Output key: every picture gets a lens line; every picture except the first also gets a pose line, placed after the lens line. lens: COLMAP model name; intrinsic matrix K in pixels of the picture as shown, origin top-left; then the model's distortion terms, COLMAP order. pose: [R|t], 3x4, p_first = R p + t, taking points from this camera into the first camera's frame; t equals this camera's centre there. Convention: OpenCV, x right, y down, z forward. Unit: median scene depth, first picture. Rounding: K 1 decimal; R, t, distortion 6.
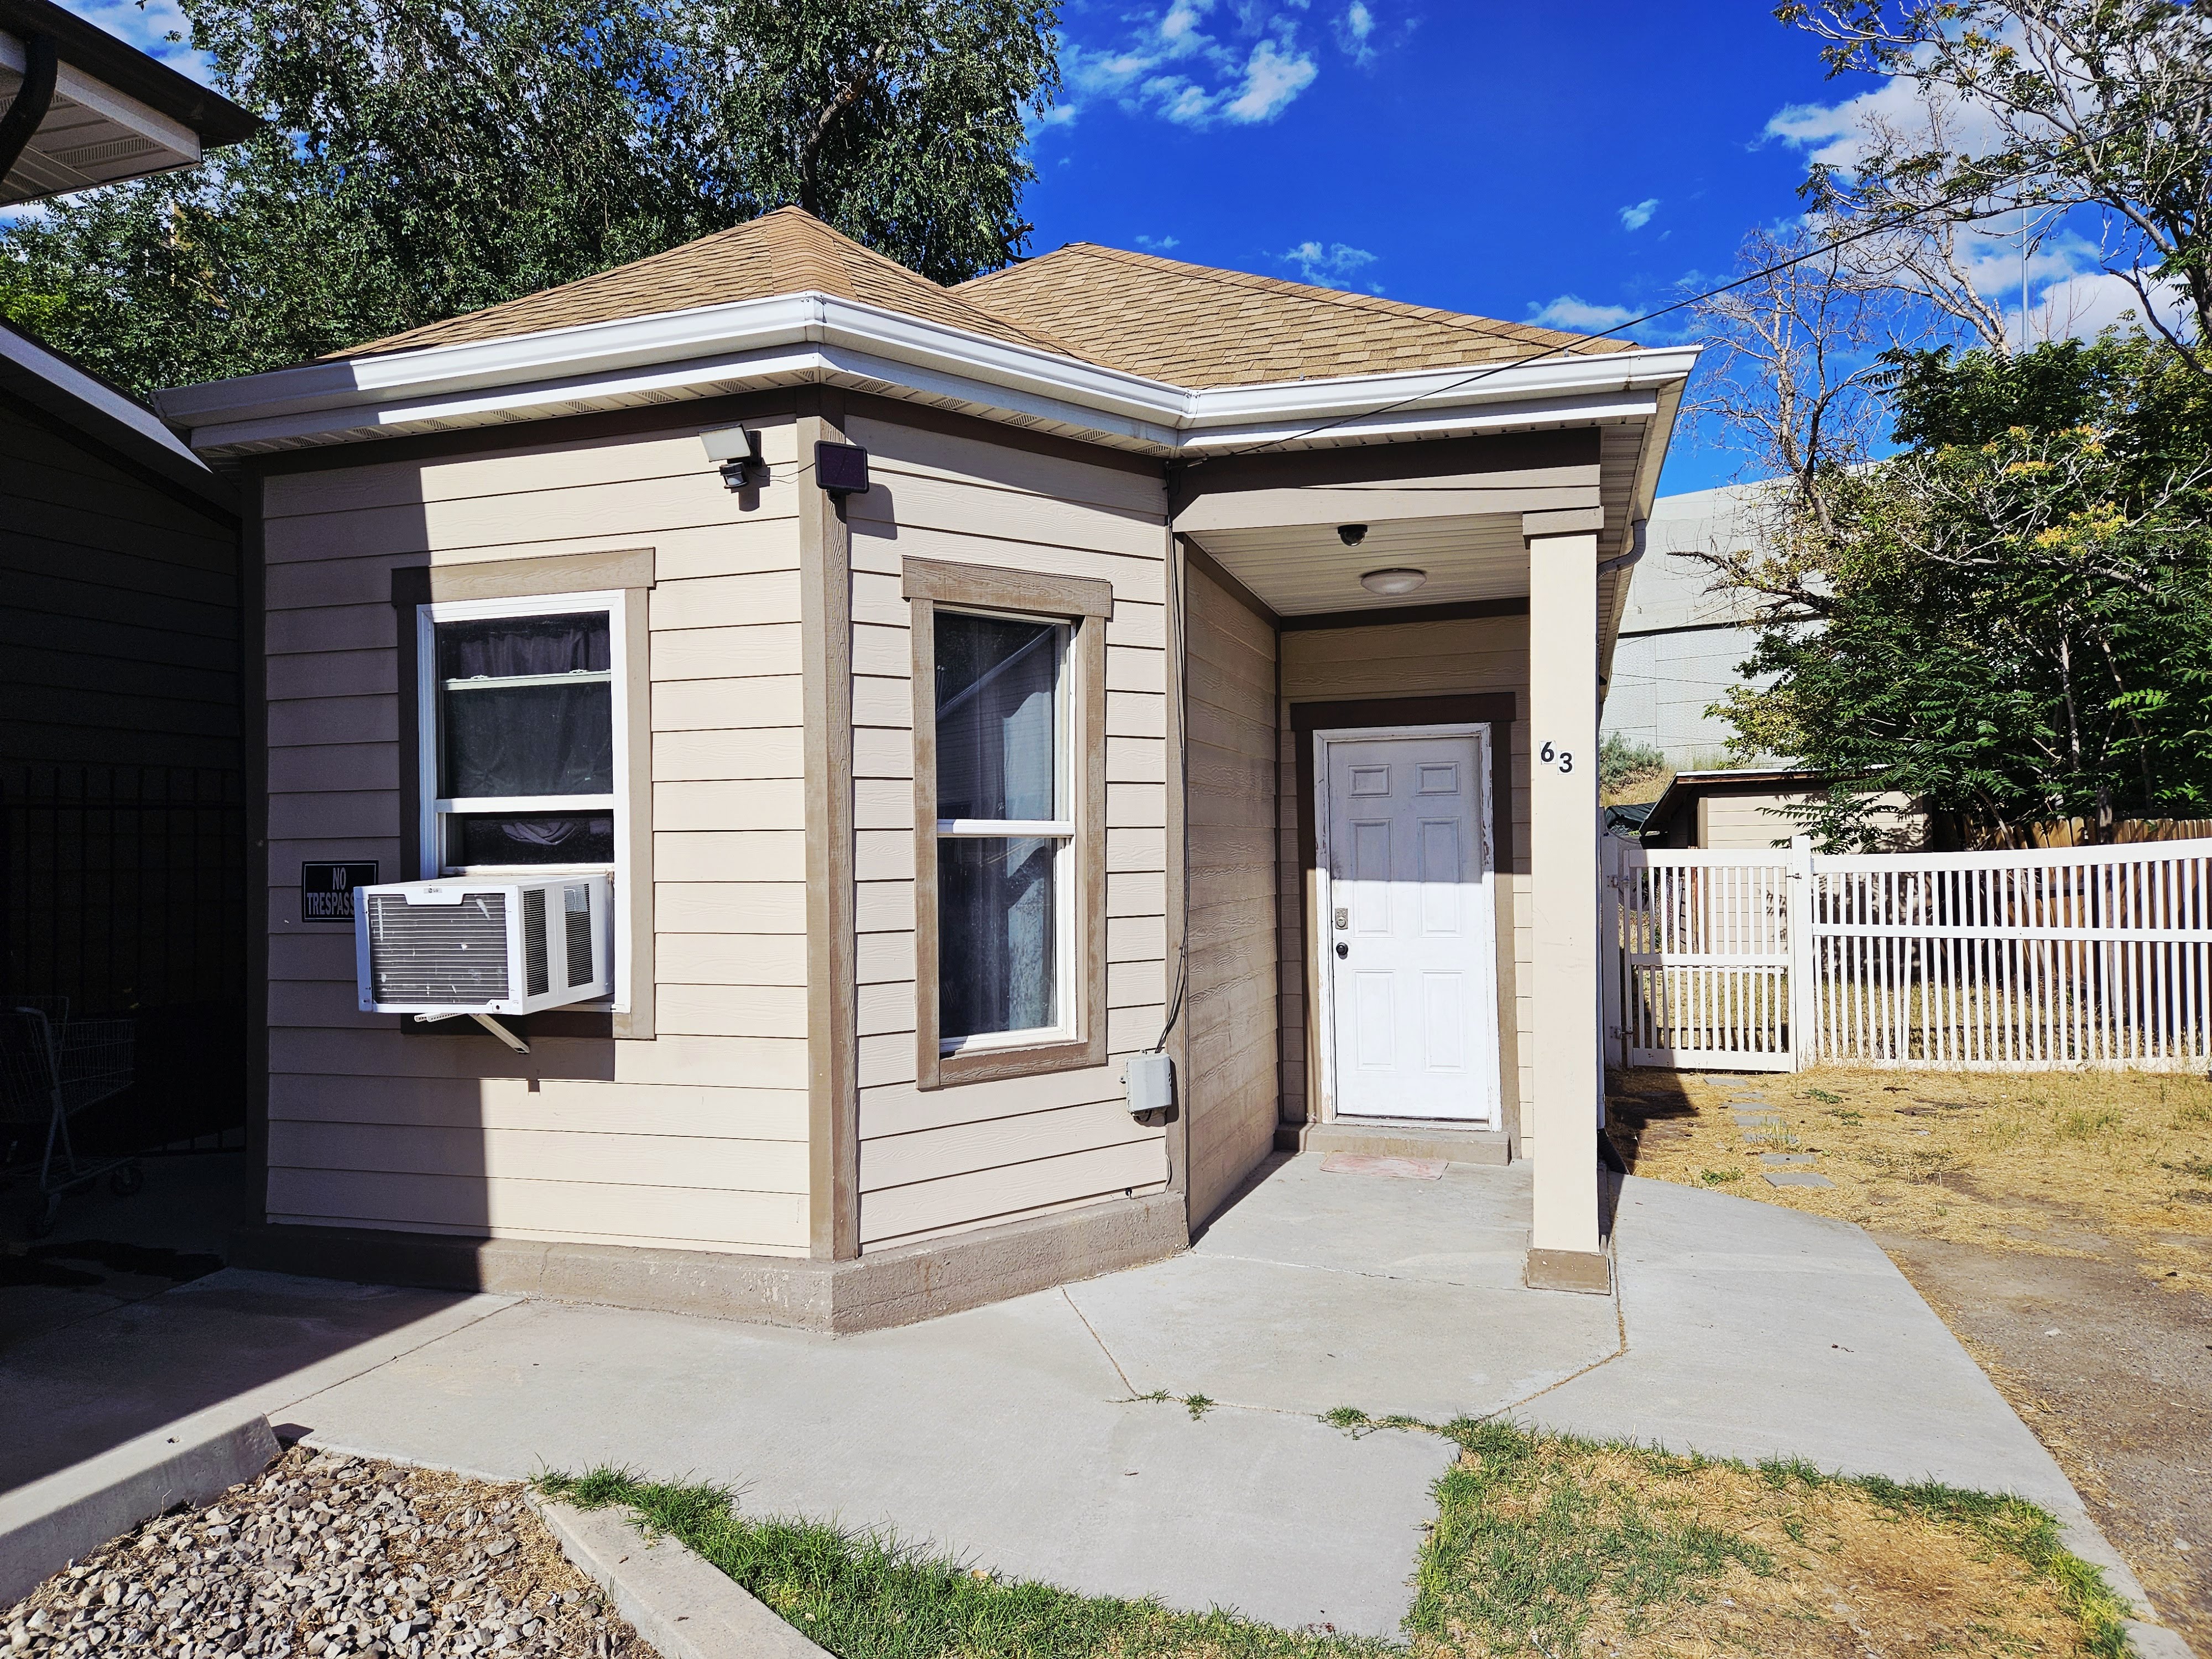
lens RADIAL K [[1467.5, 0, 1102.9], [0, 1467.5, 832.4], [0, 0, 1]] dist [0.047870, -0.020619]
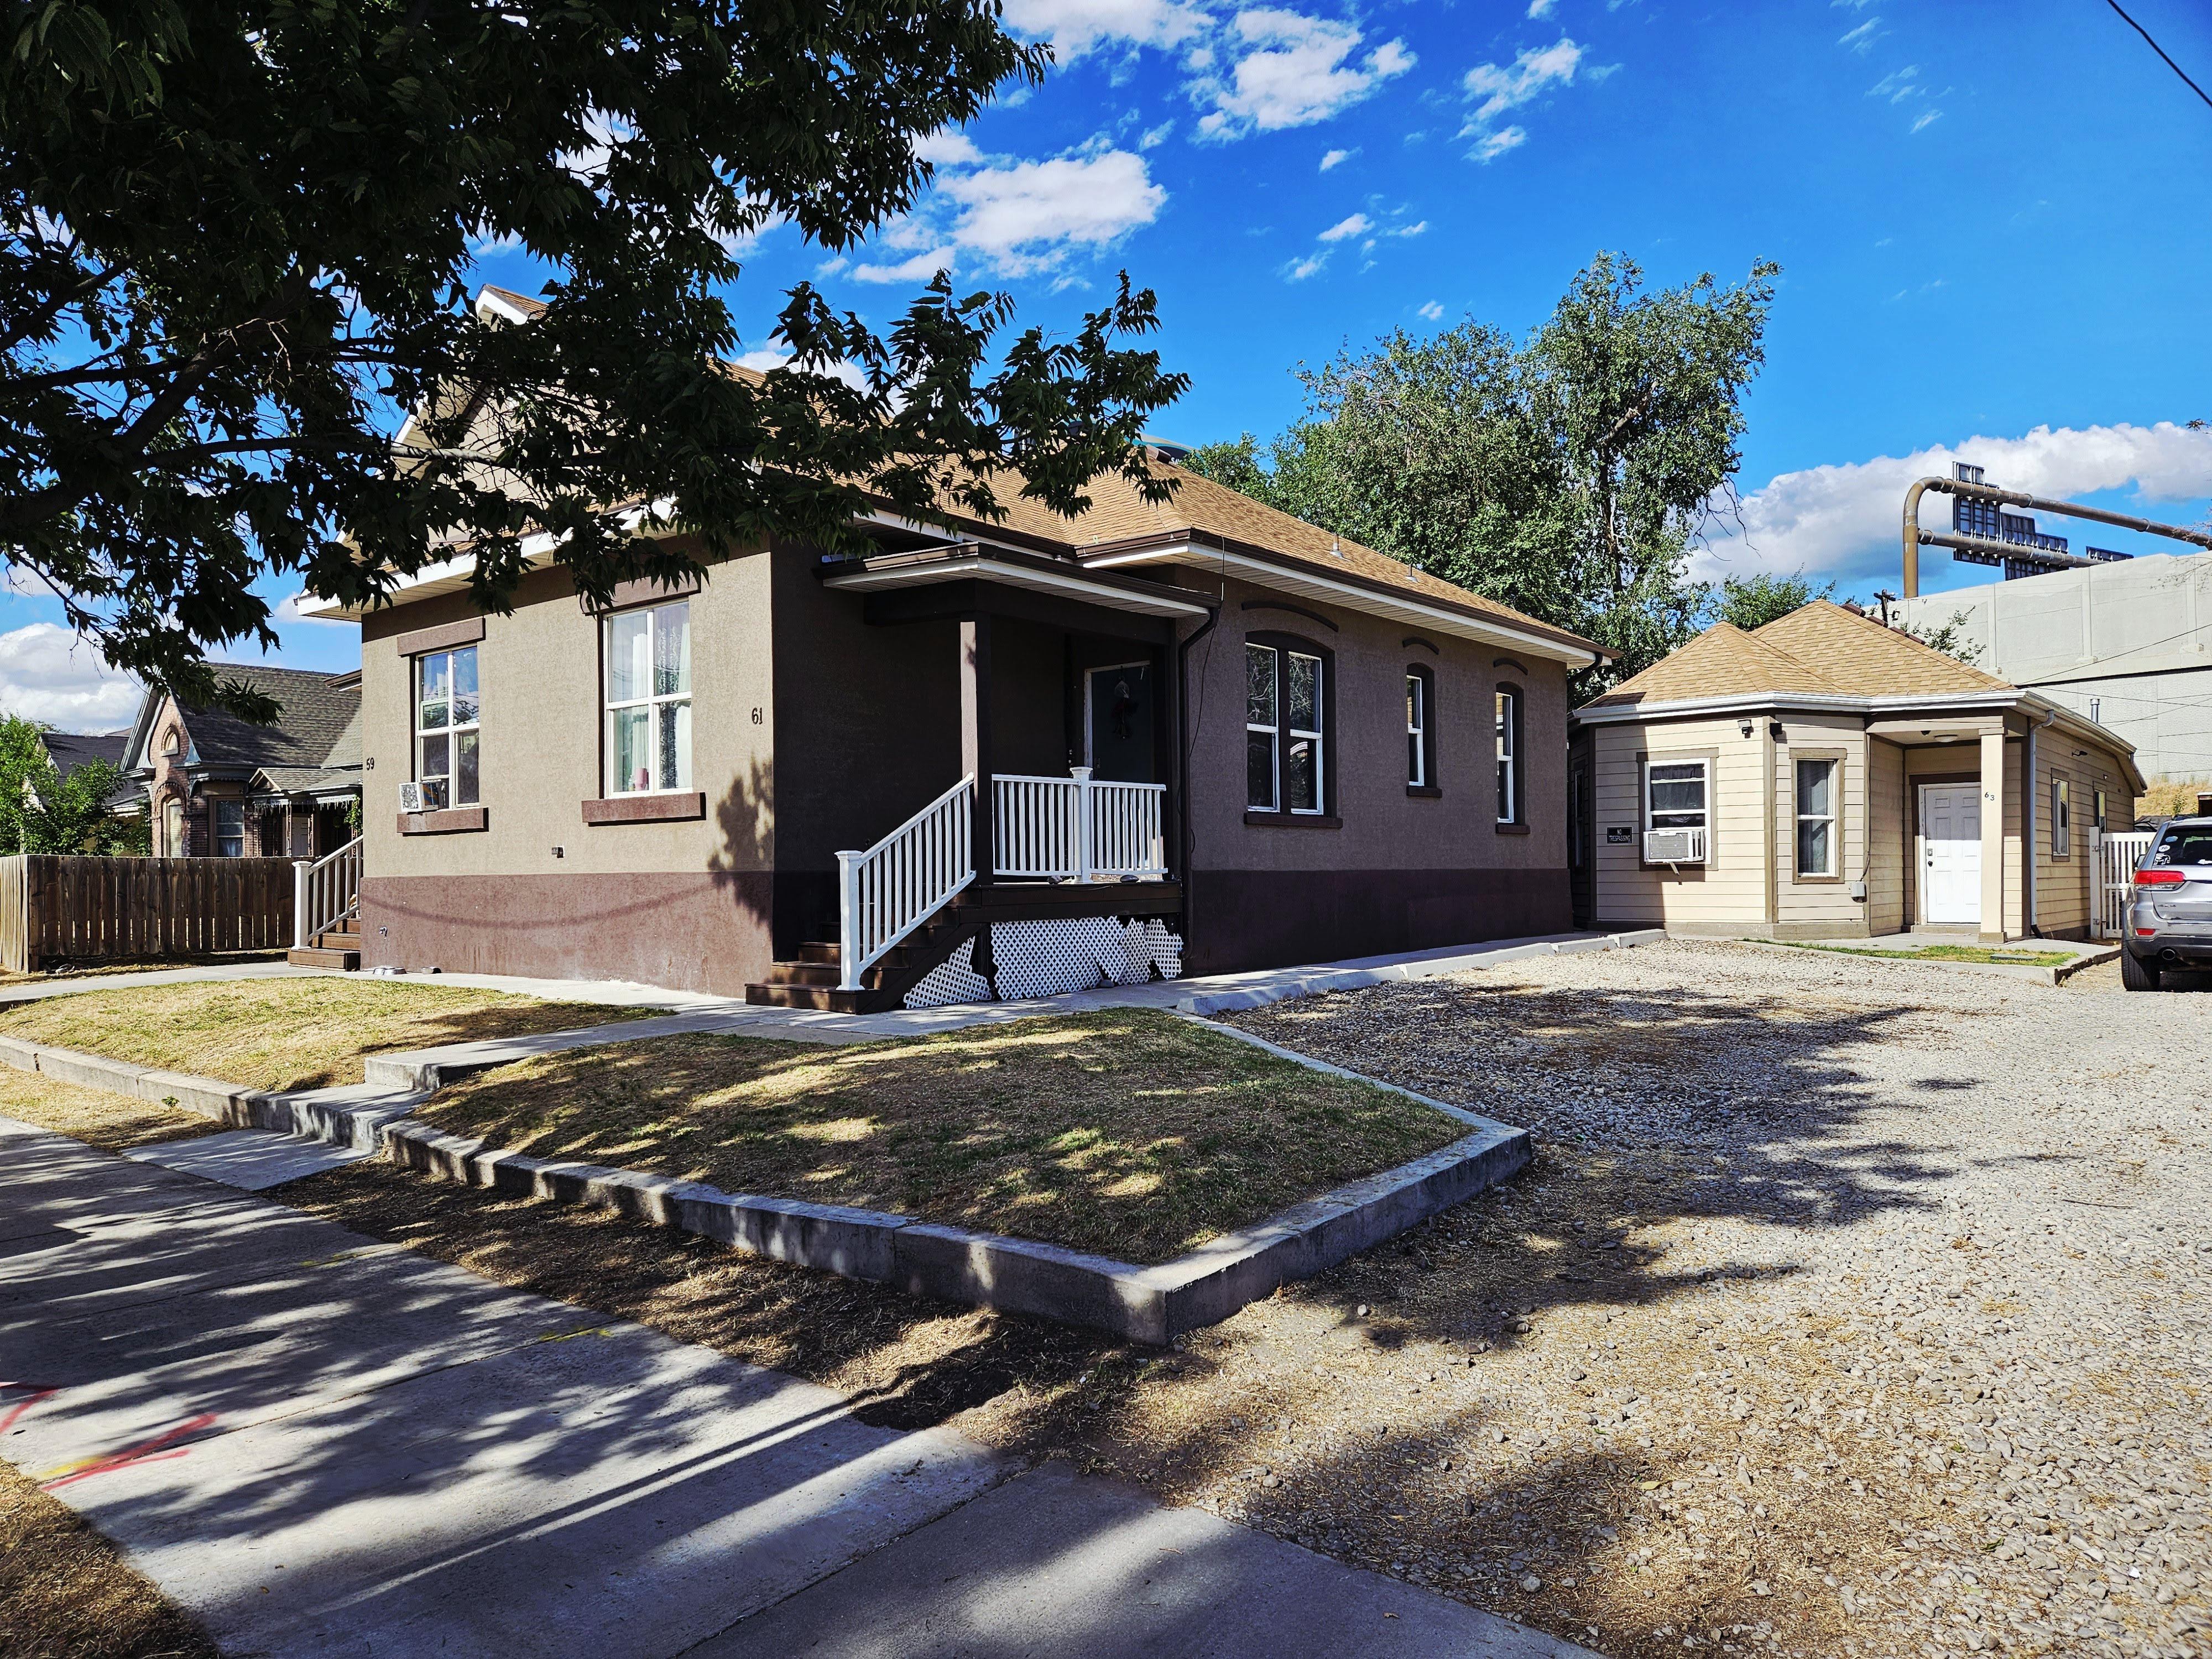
lens RADIAL K [[1467.5, 0, 1069.0], [0, 1467.5, 863.4], [0, 0, 1]] dist [0.047870, -0.020619]
pose [[0.916425, 0.006552, -0.400154, -0.295600], [-0.003854, 0.999964, 0.007549, 0.093207], [0.400189, -0.005376, 0.916417, -3.224195]]
